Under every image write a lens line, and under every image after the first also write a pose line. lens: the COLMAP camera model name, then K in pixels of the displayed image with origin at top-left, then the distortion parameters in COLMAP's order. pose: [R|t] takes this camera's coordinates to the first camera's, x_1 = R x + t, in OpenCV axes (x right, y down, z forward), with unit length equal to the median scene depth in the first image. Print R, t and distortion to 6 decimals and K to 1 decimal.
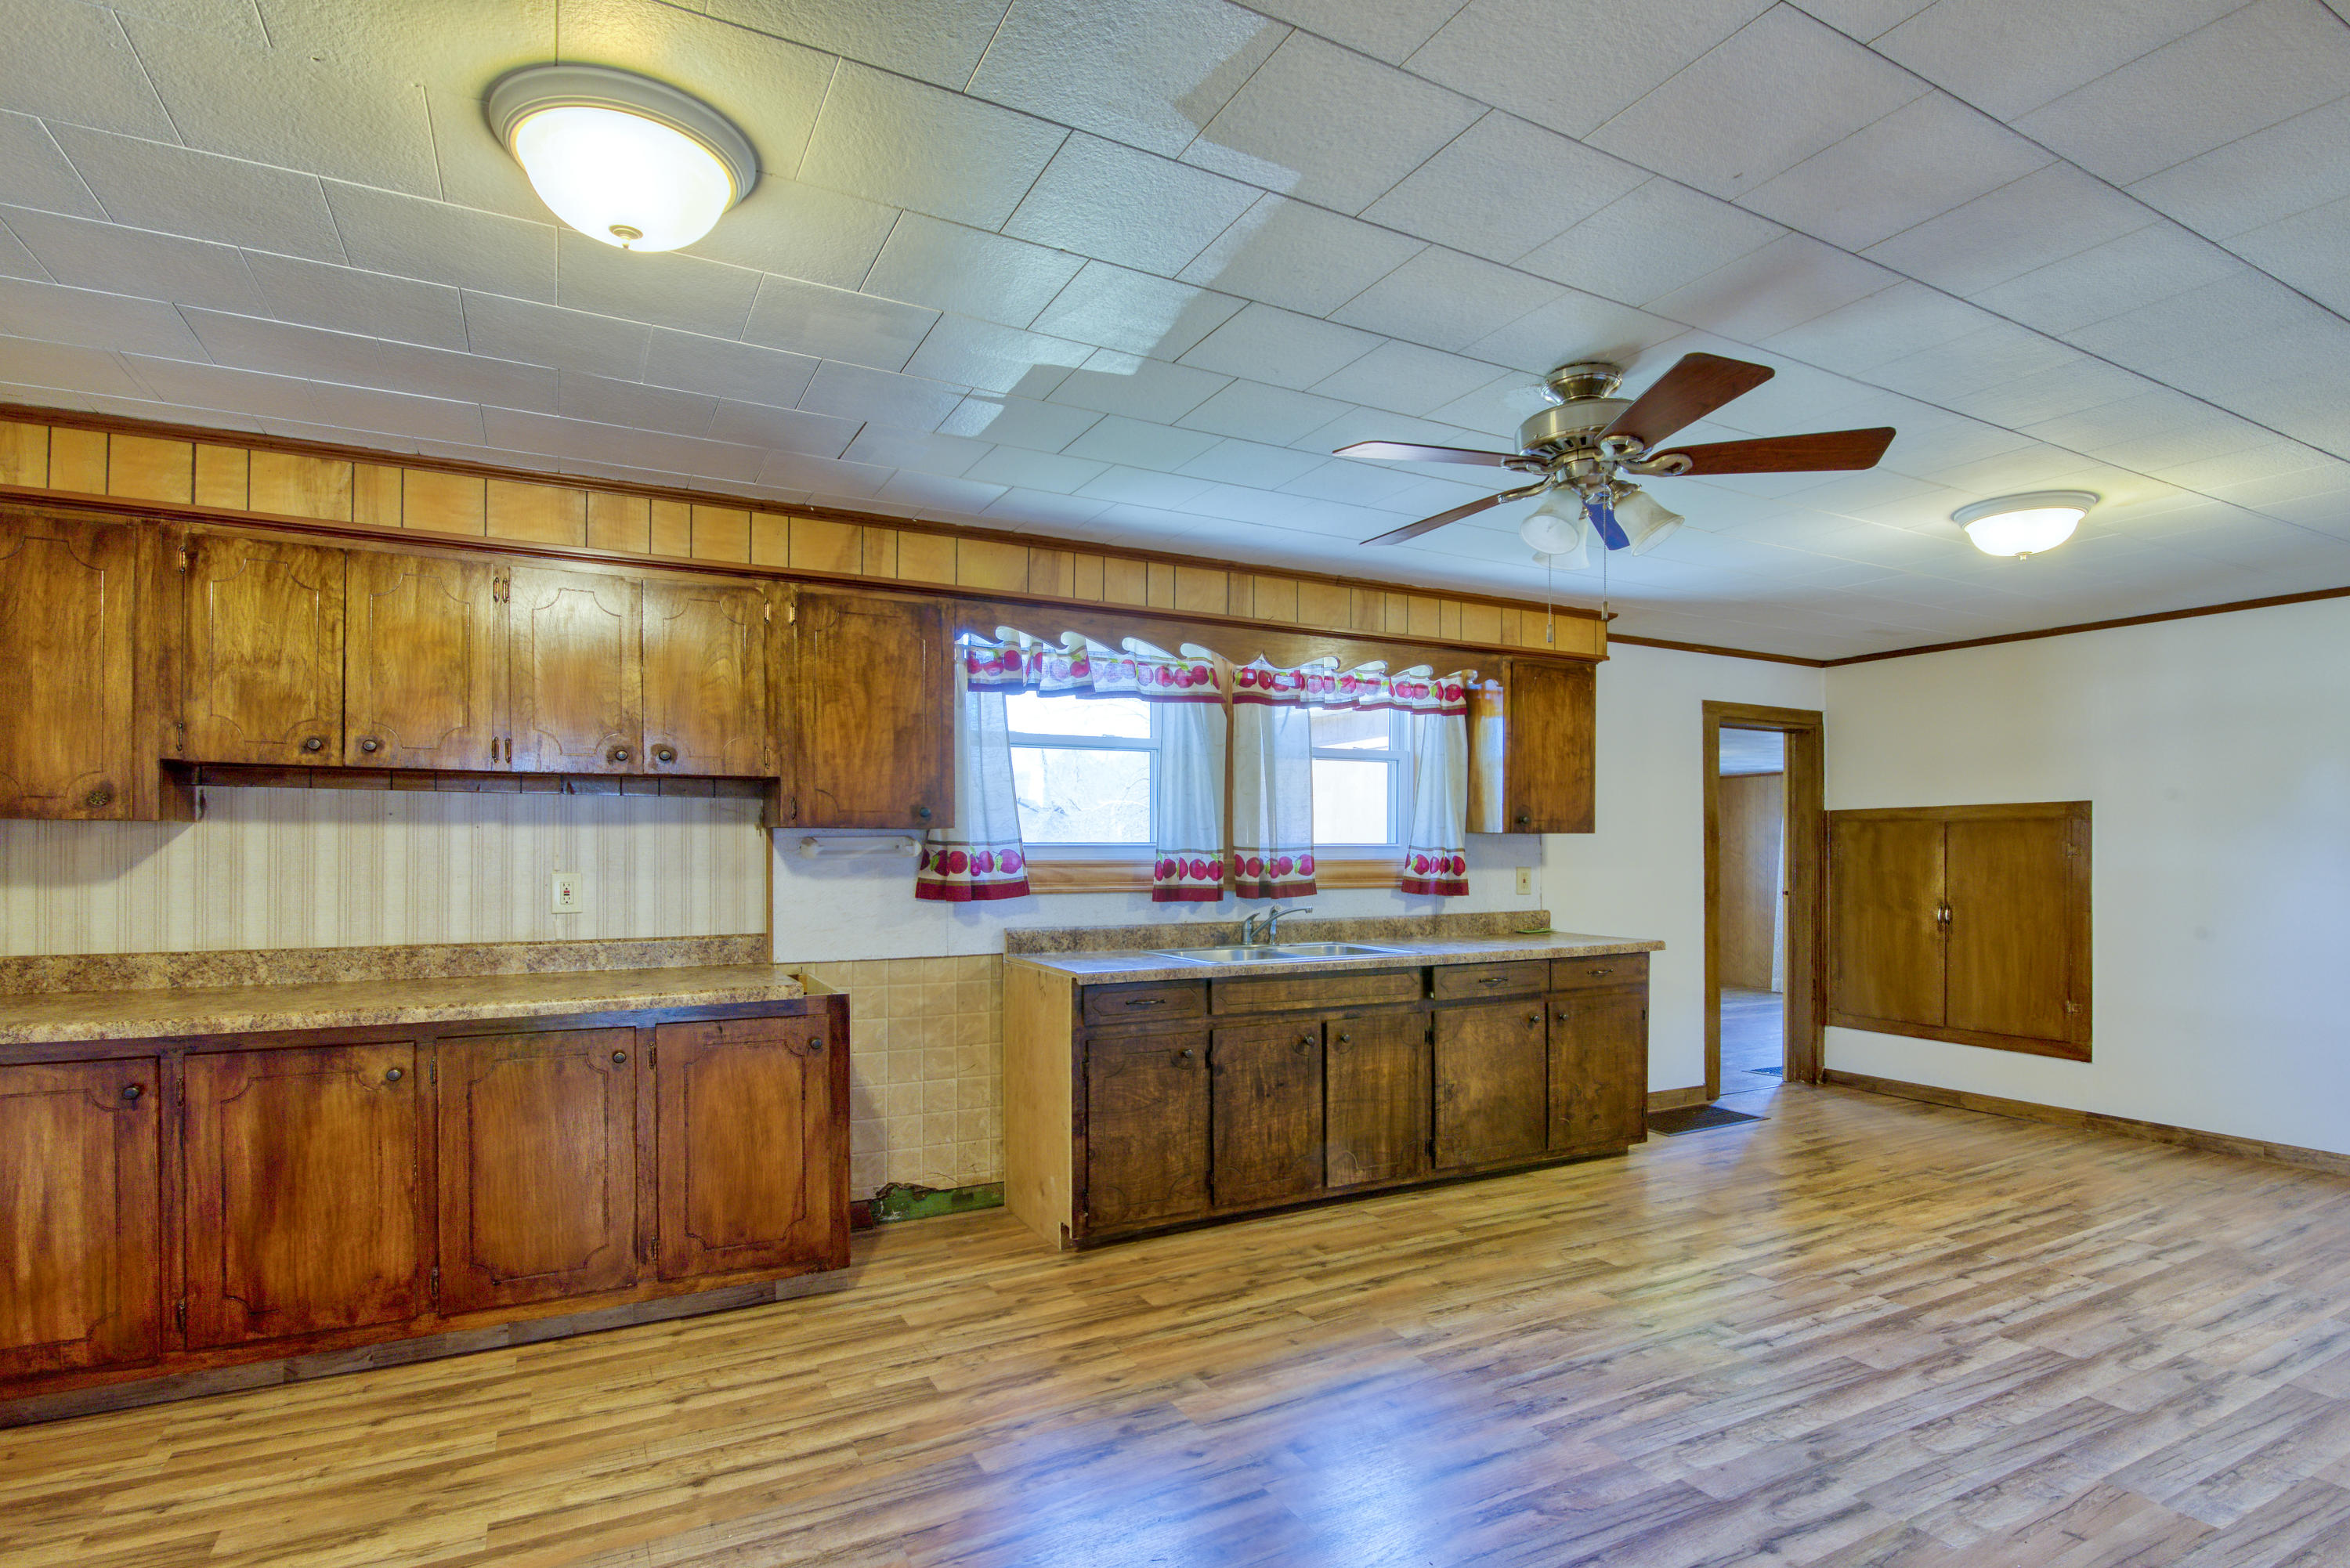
lens RADIAL K [[1295.7, 0, 1179.8], [0, 1295.7, 886.2], [0, 0, 1]] dist [-0.055372, 0.018849]
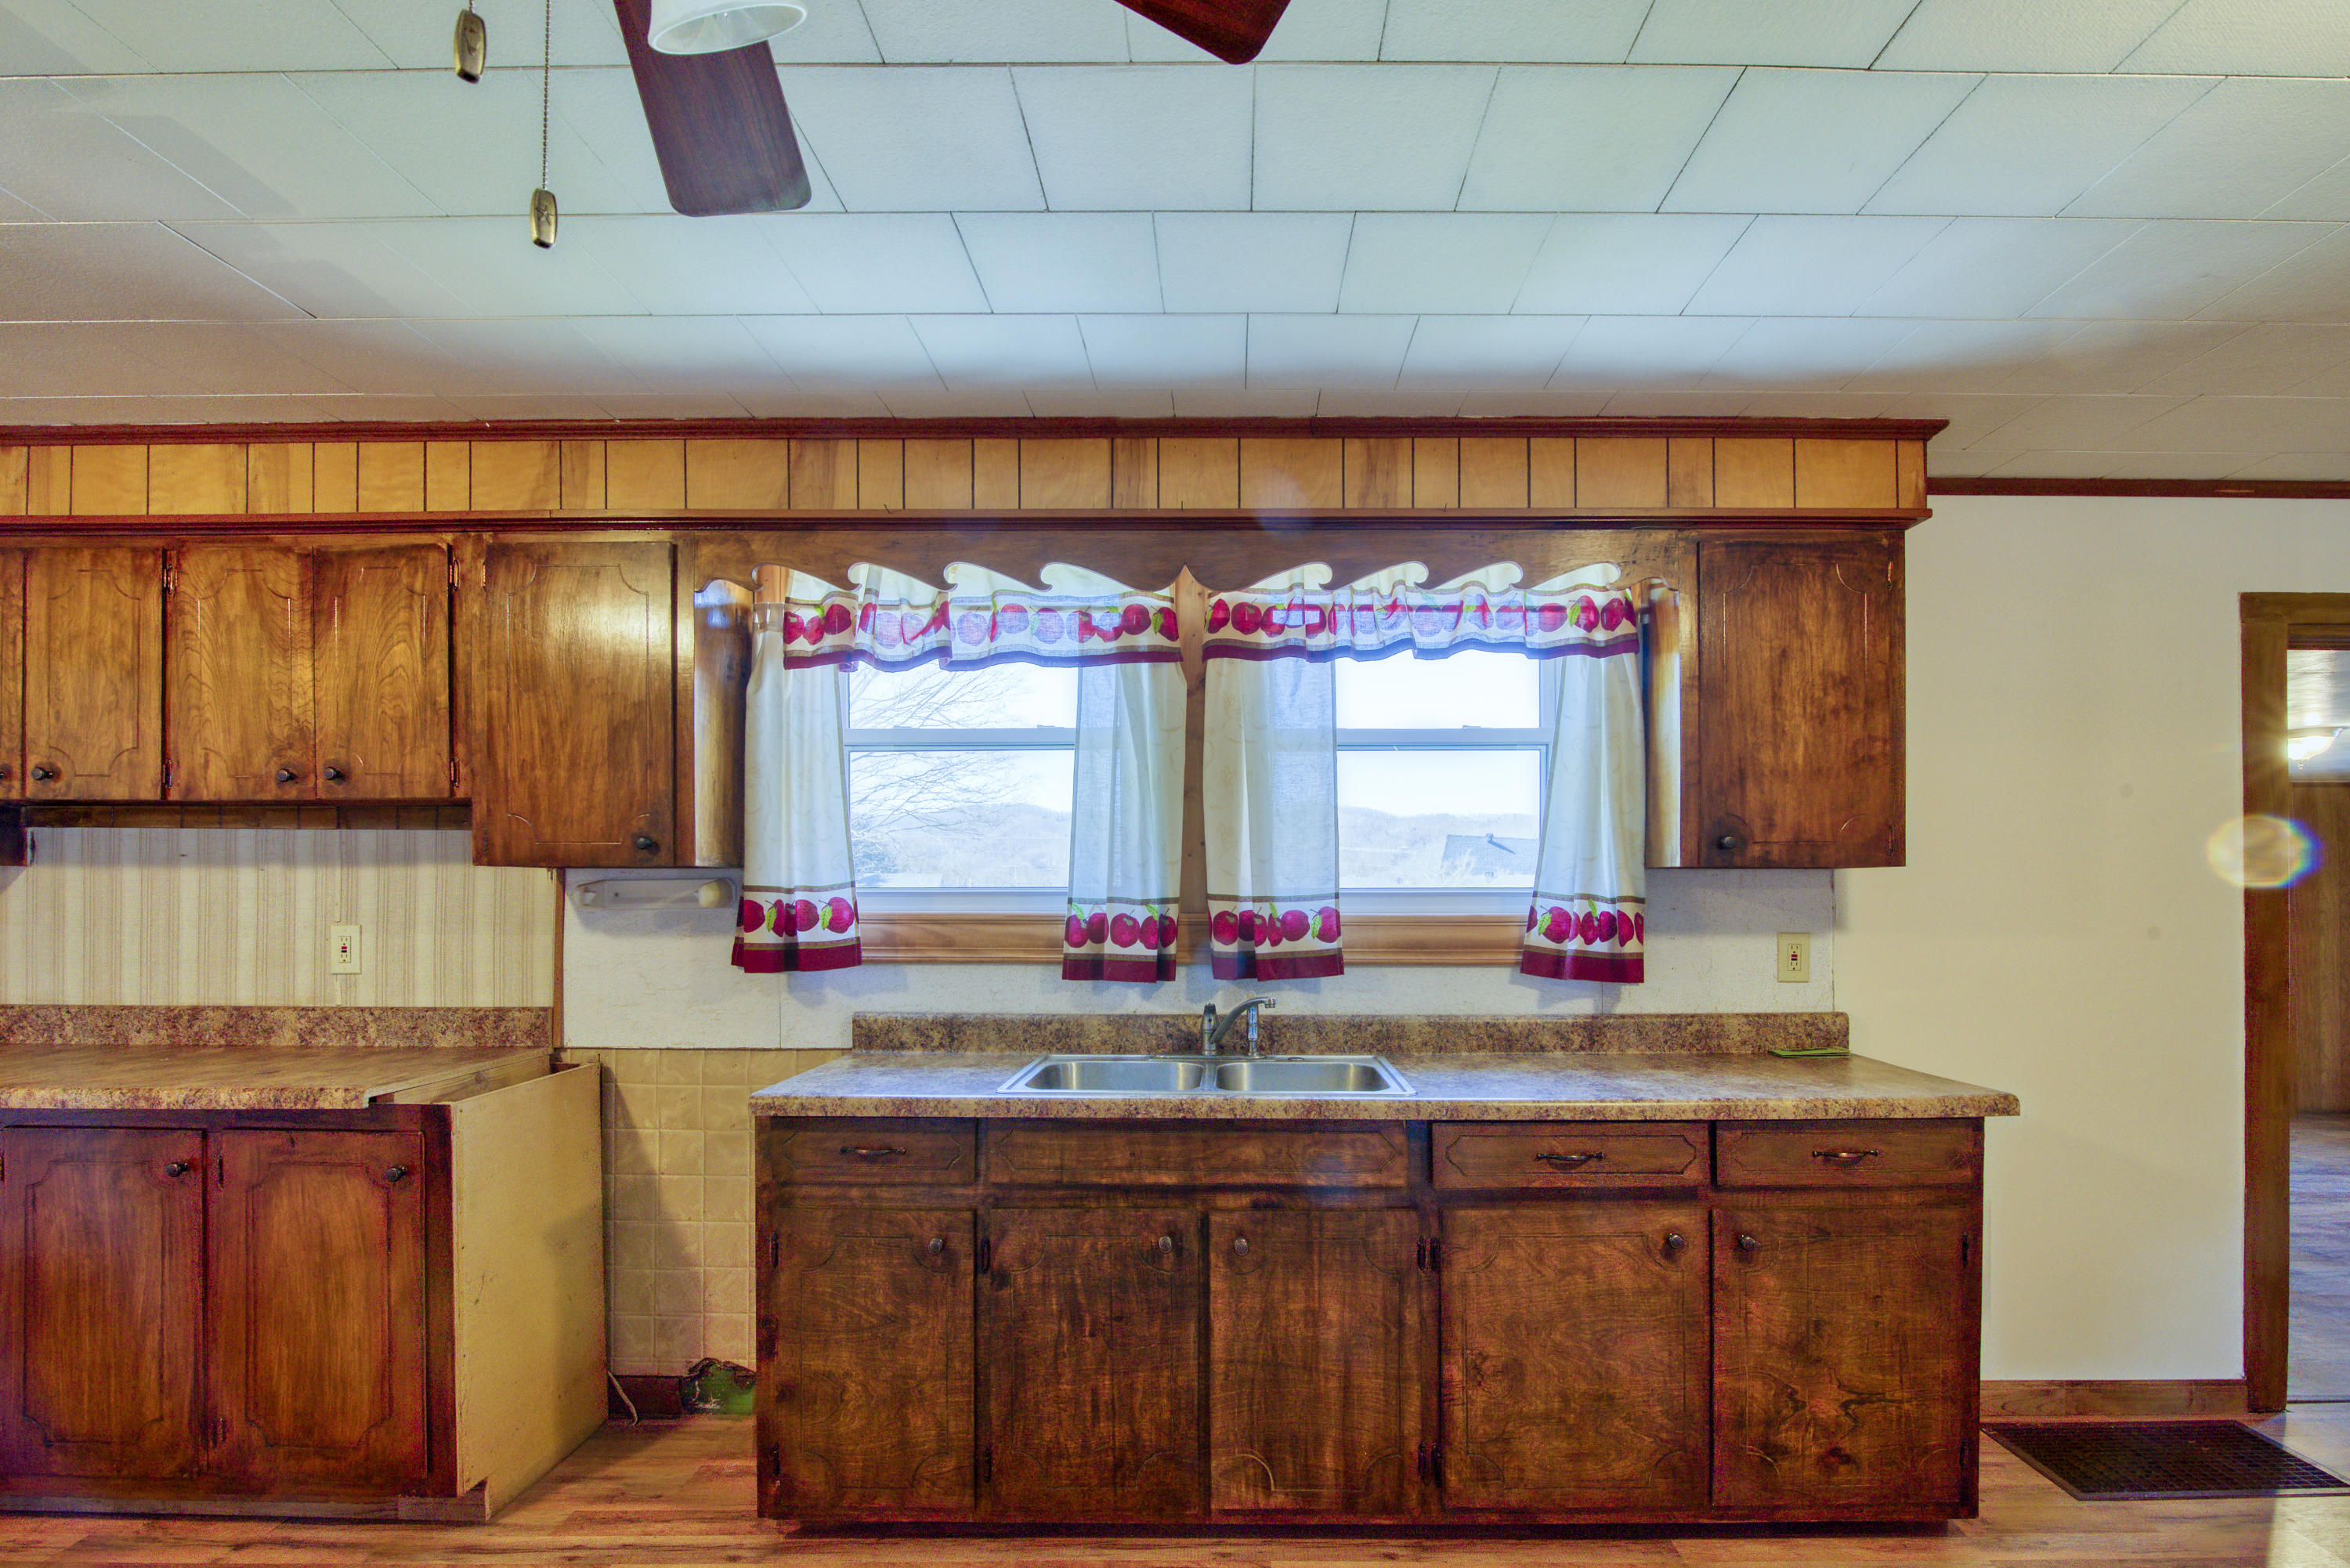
lens RADIAL K [[1295.7, 0, 1179.8], [0, 1295.7, 886.2], [0, 0, 1]] dist [-0.055372, 0.018849]
pose [[0.884646, -0.003740, -0.466248, 0.348589], [-0.014939, 0.999227, -0.036360, -0.012540], [0.466024, 0.039131, 0.883907, 0.494667]]
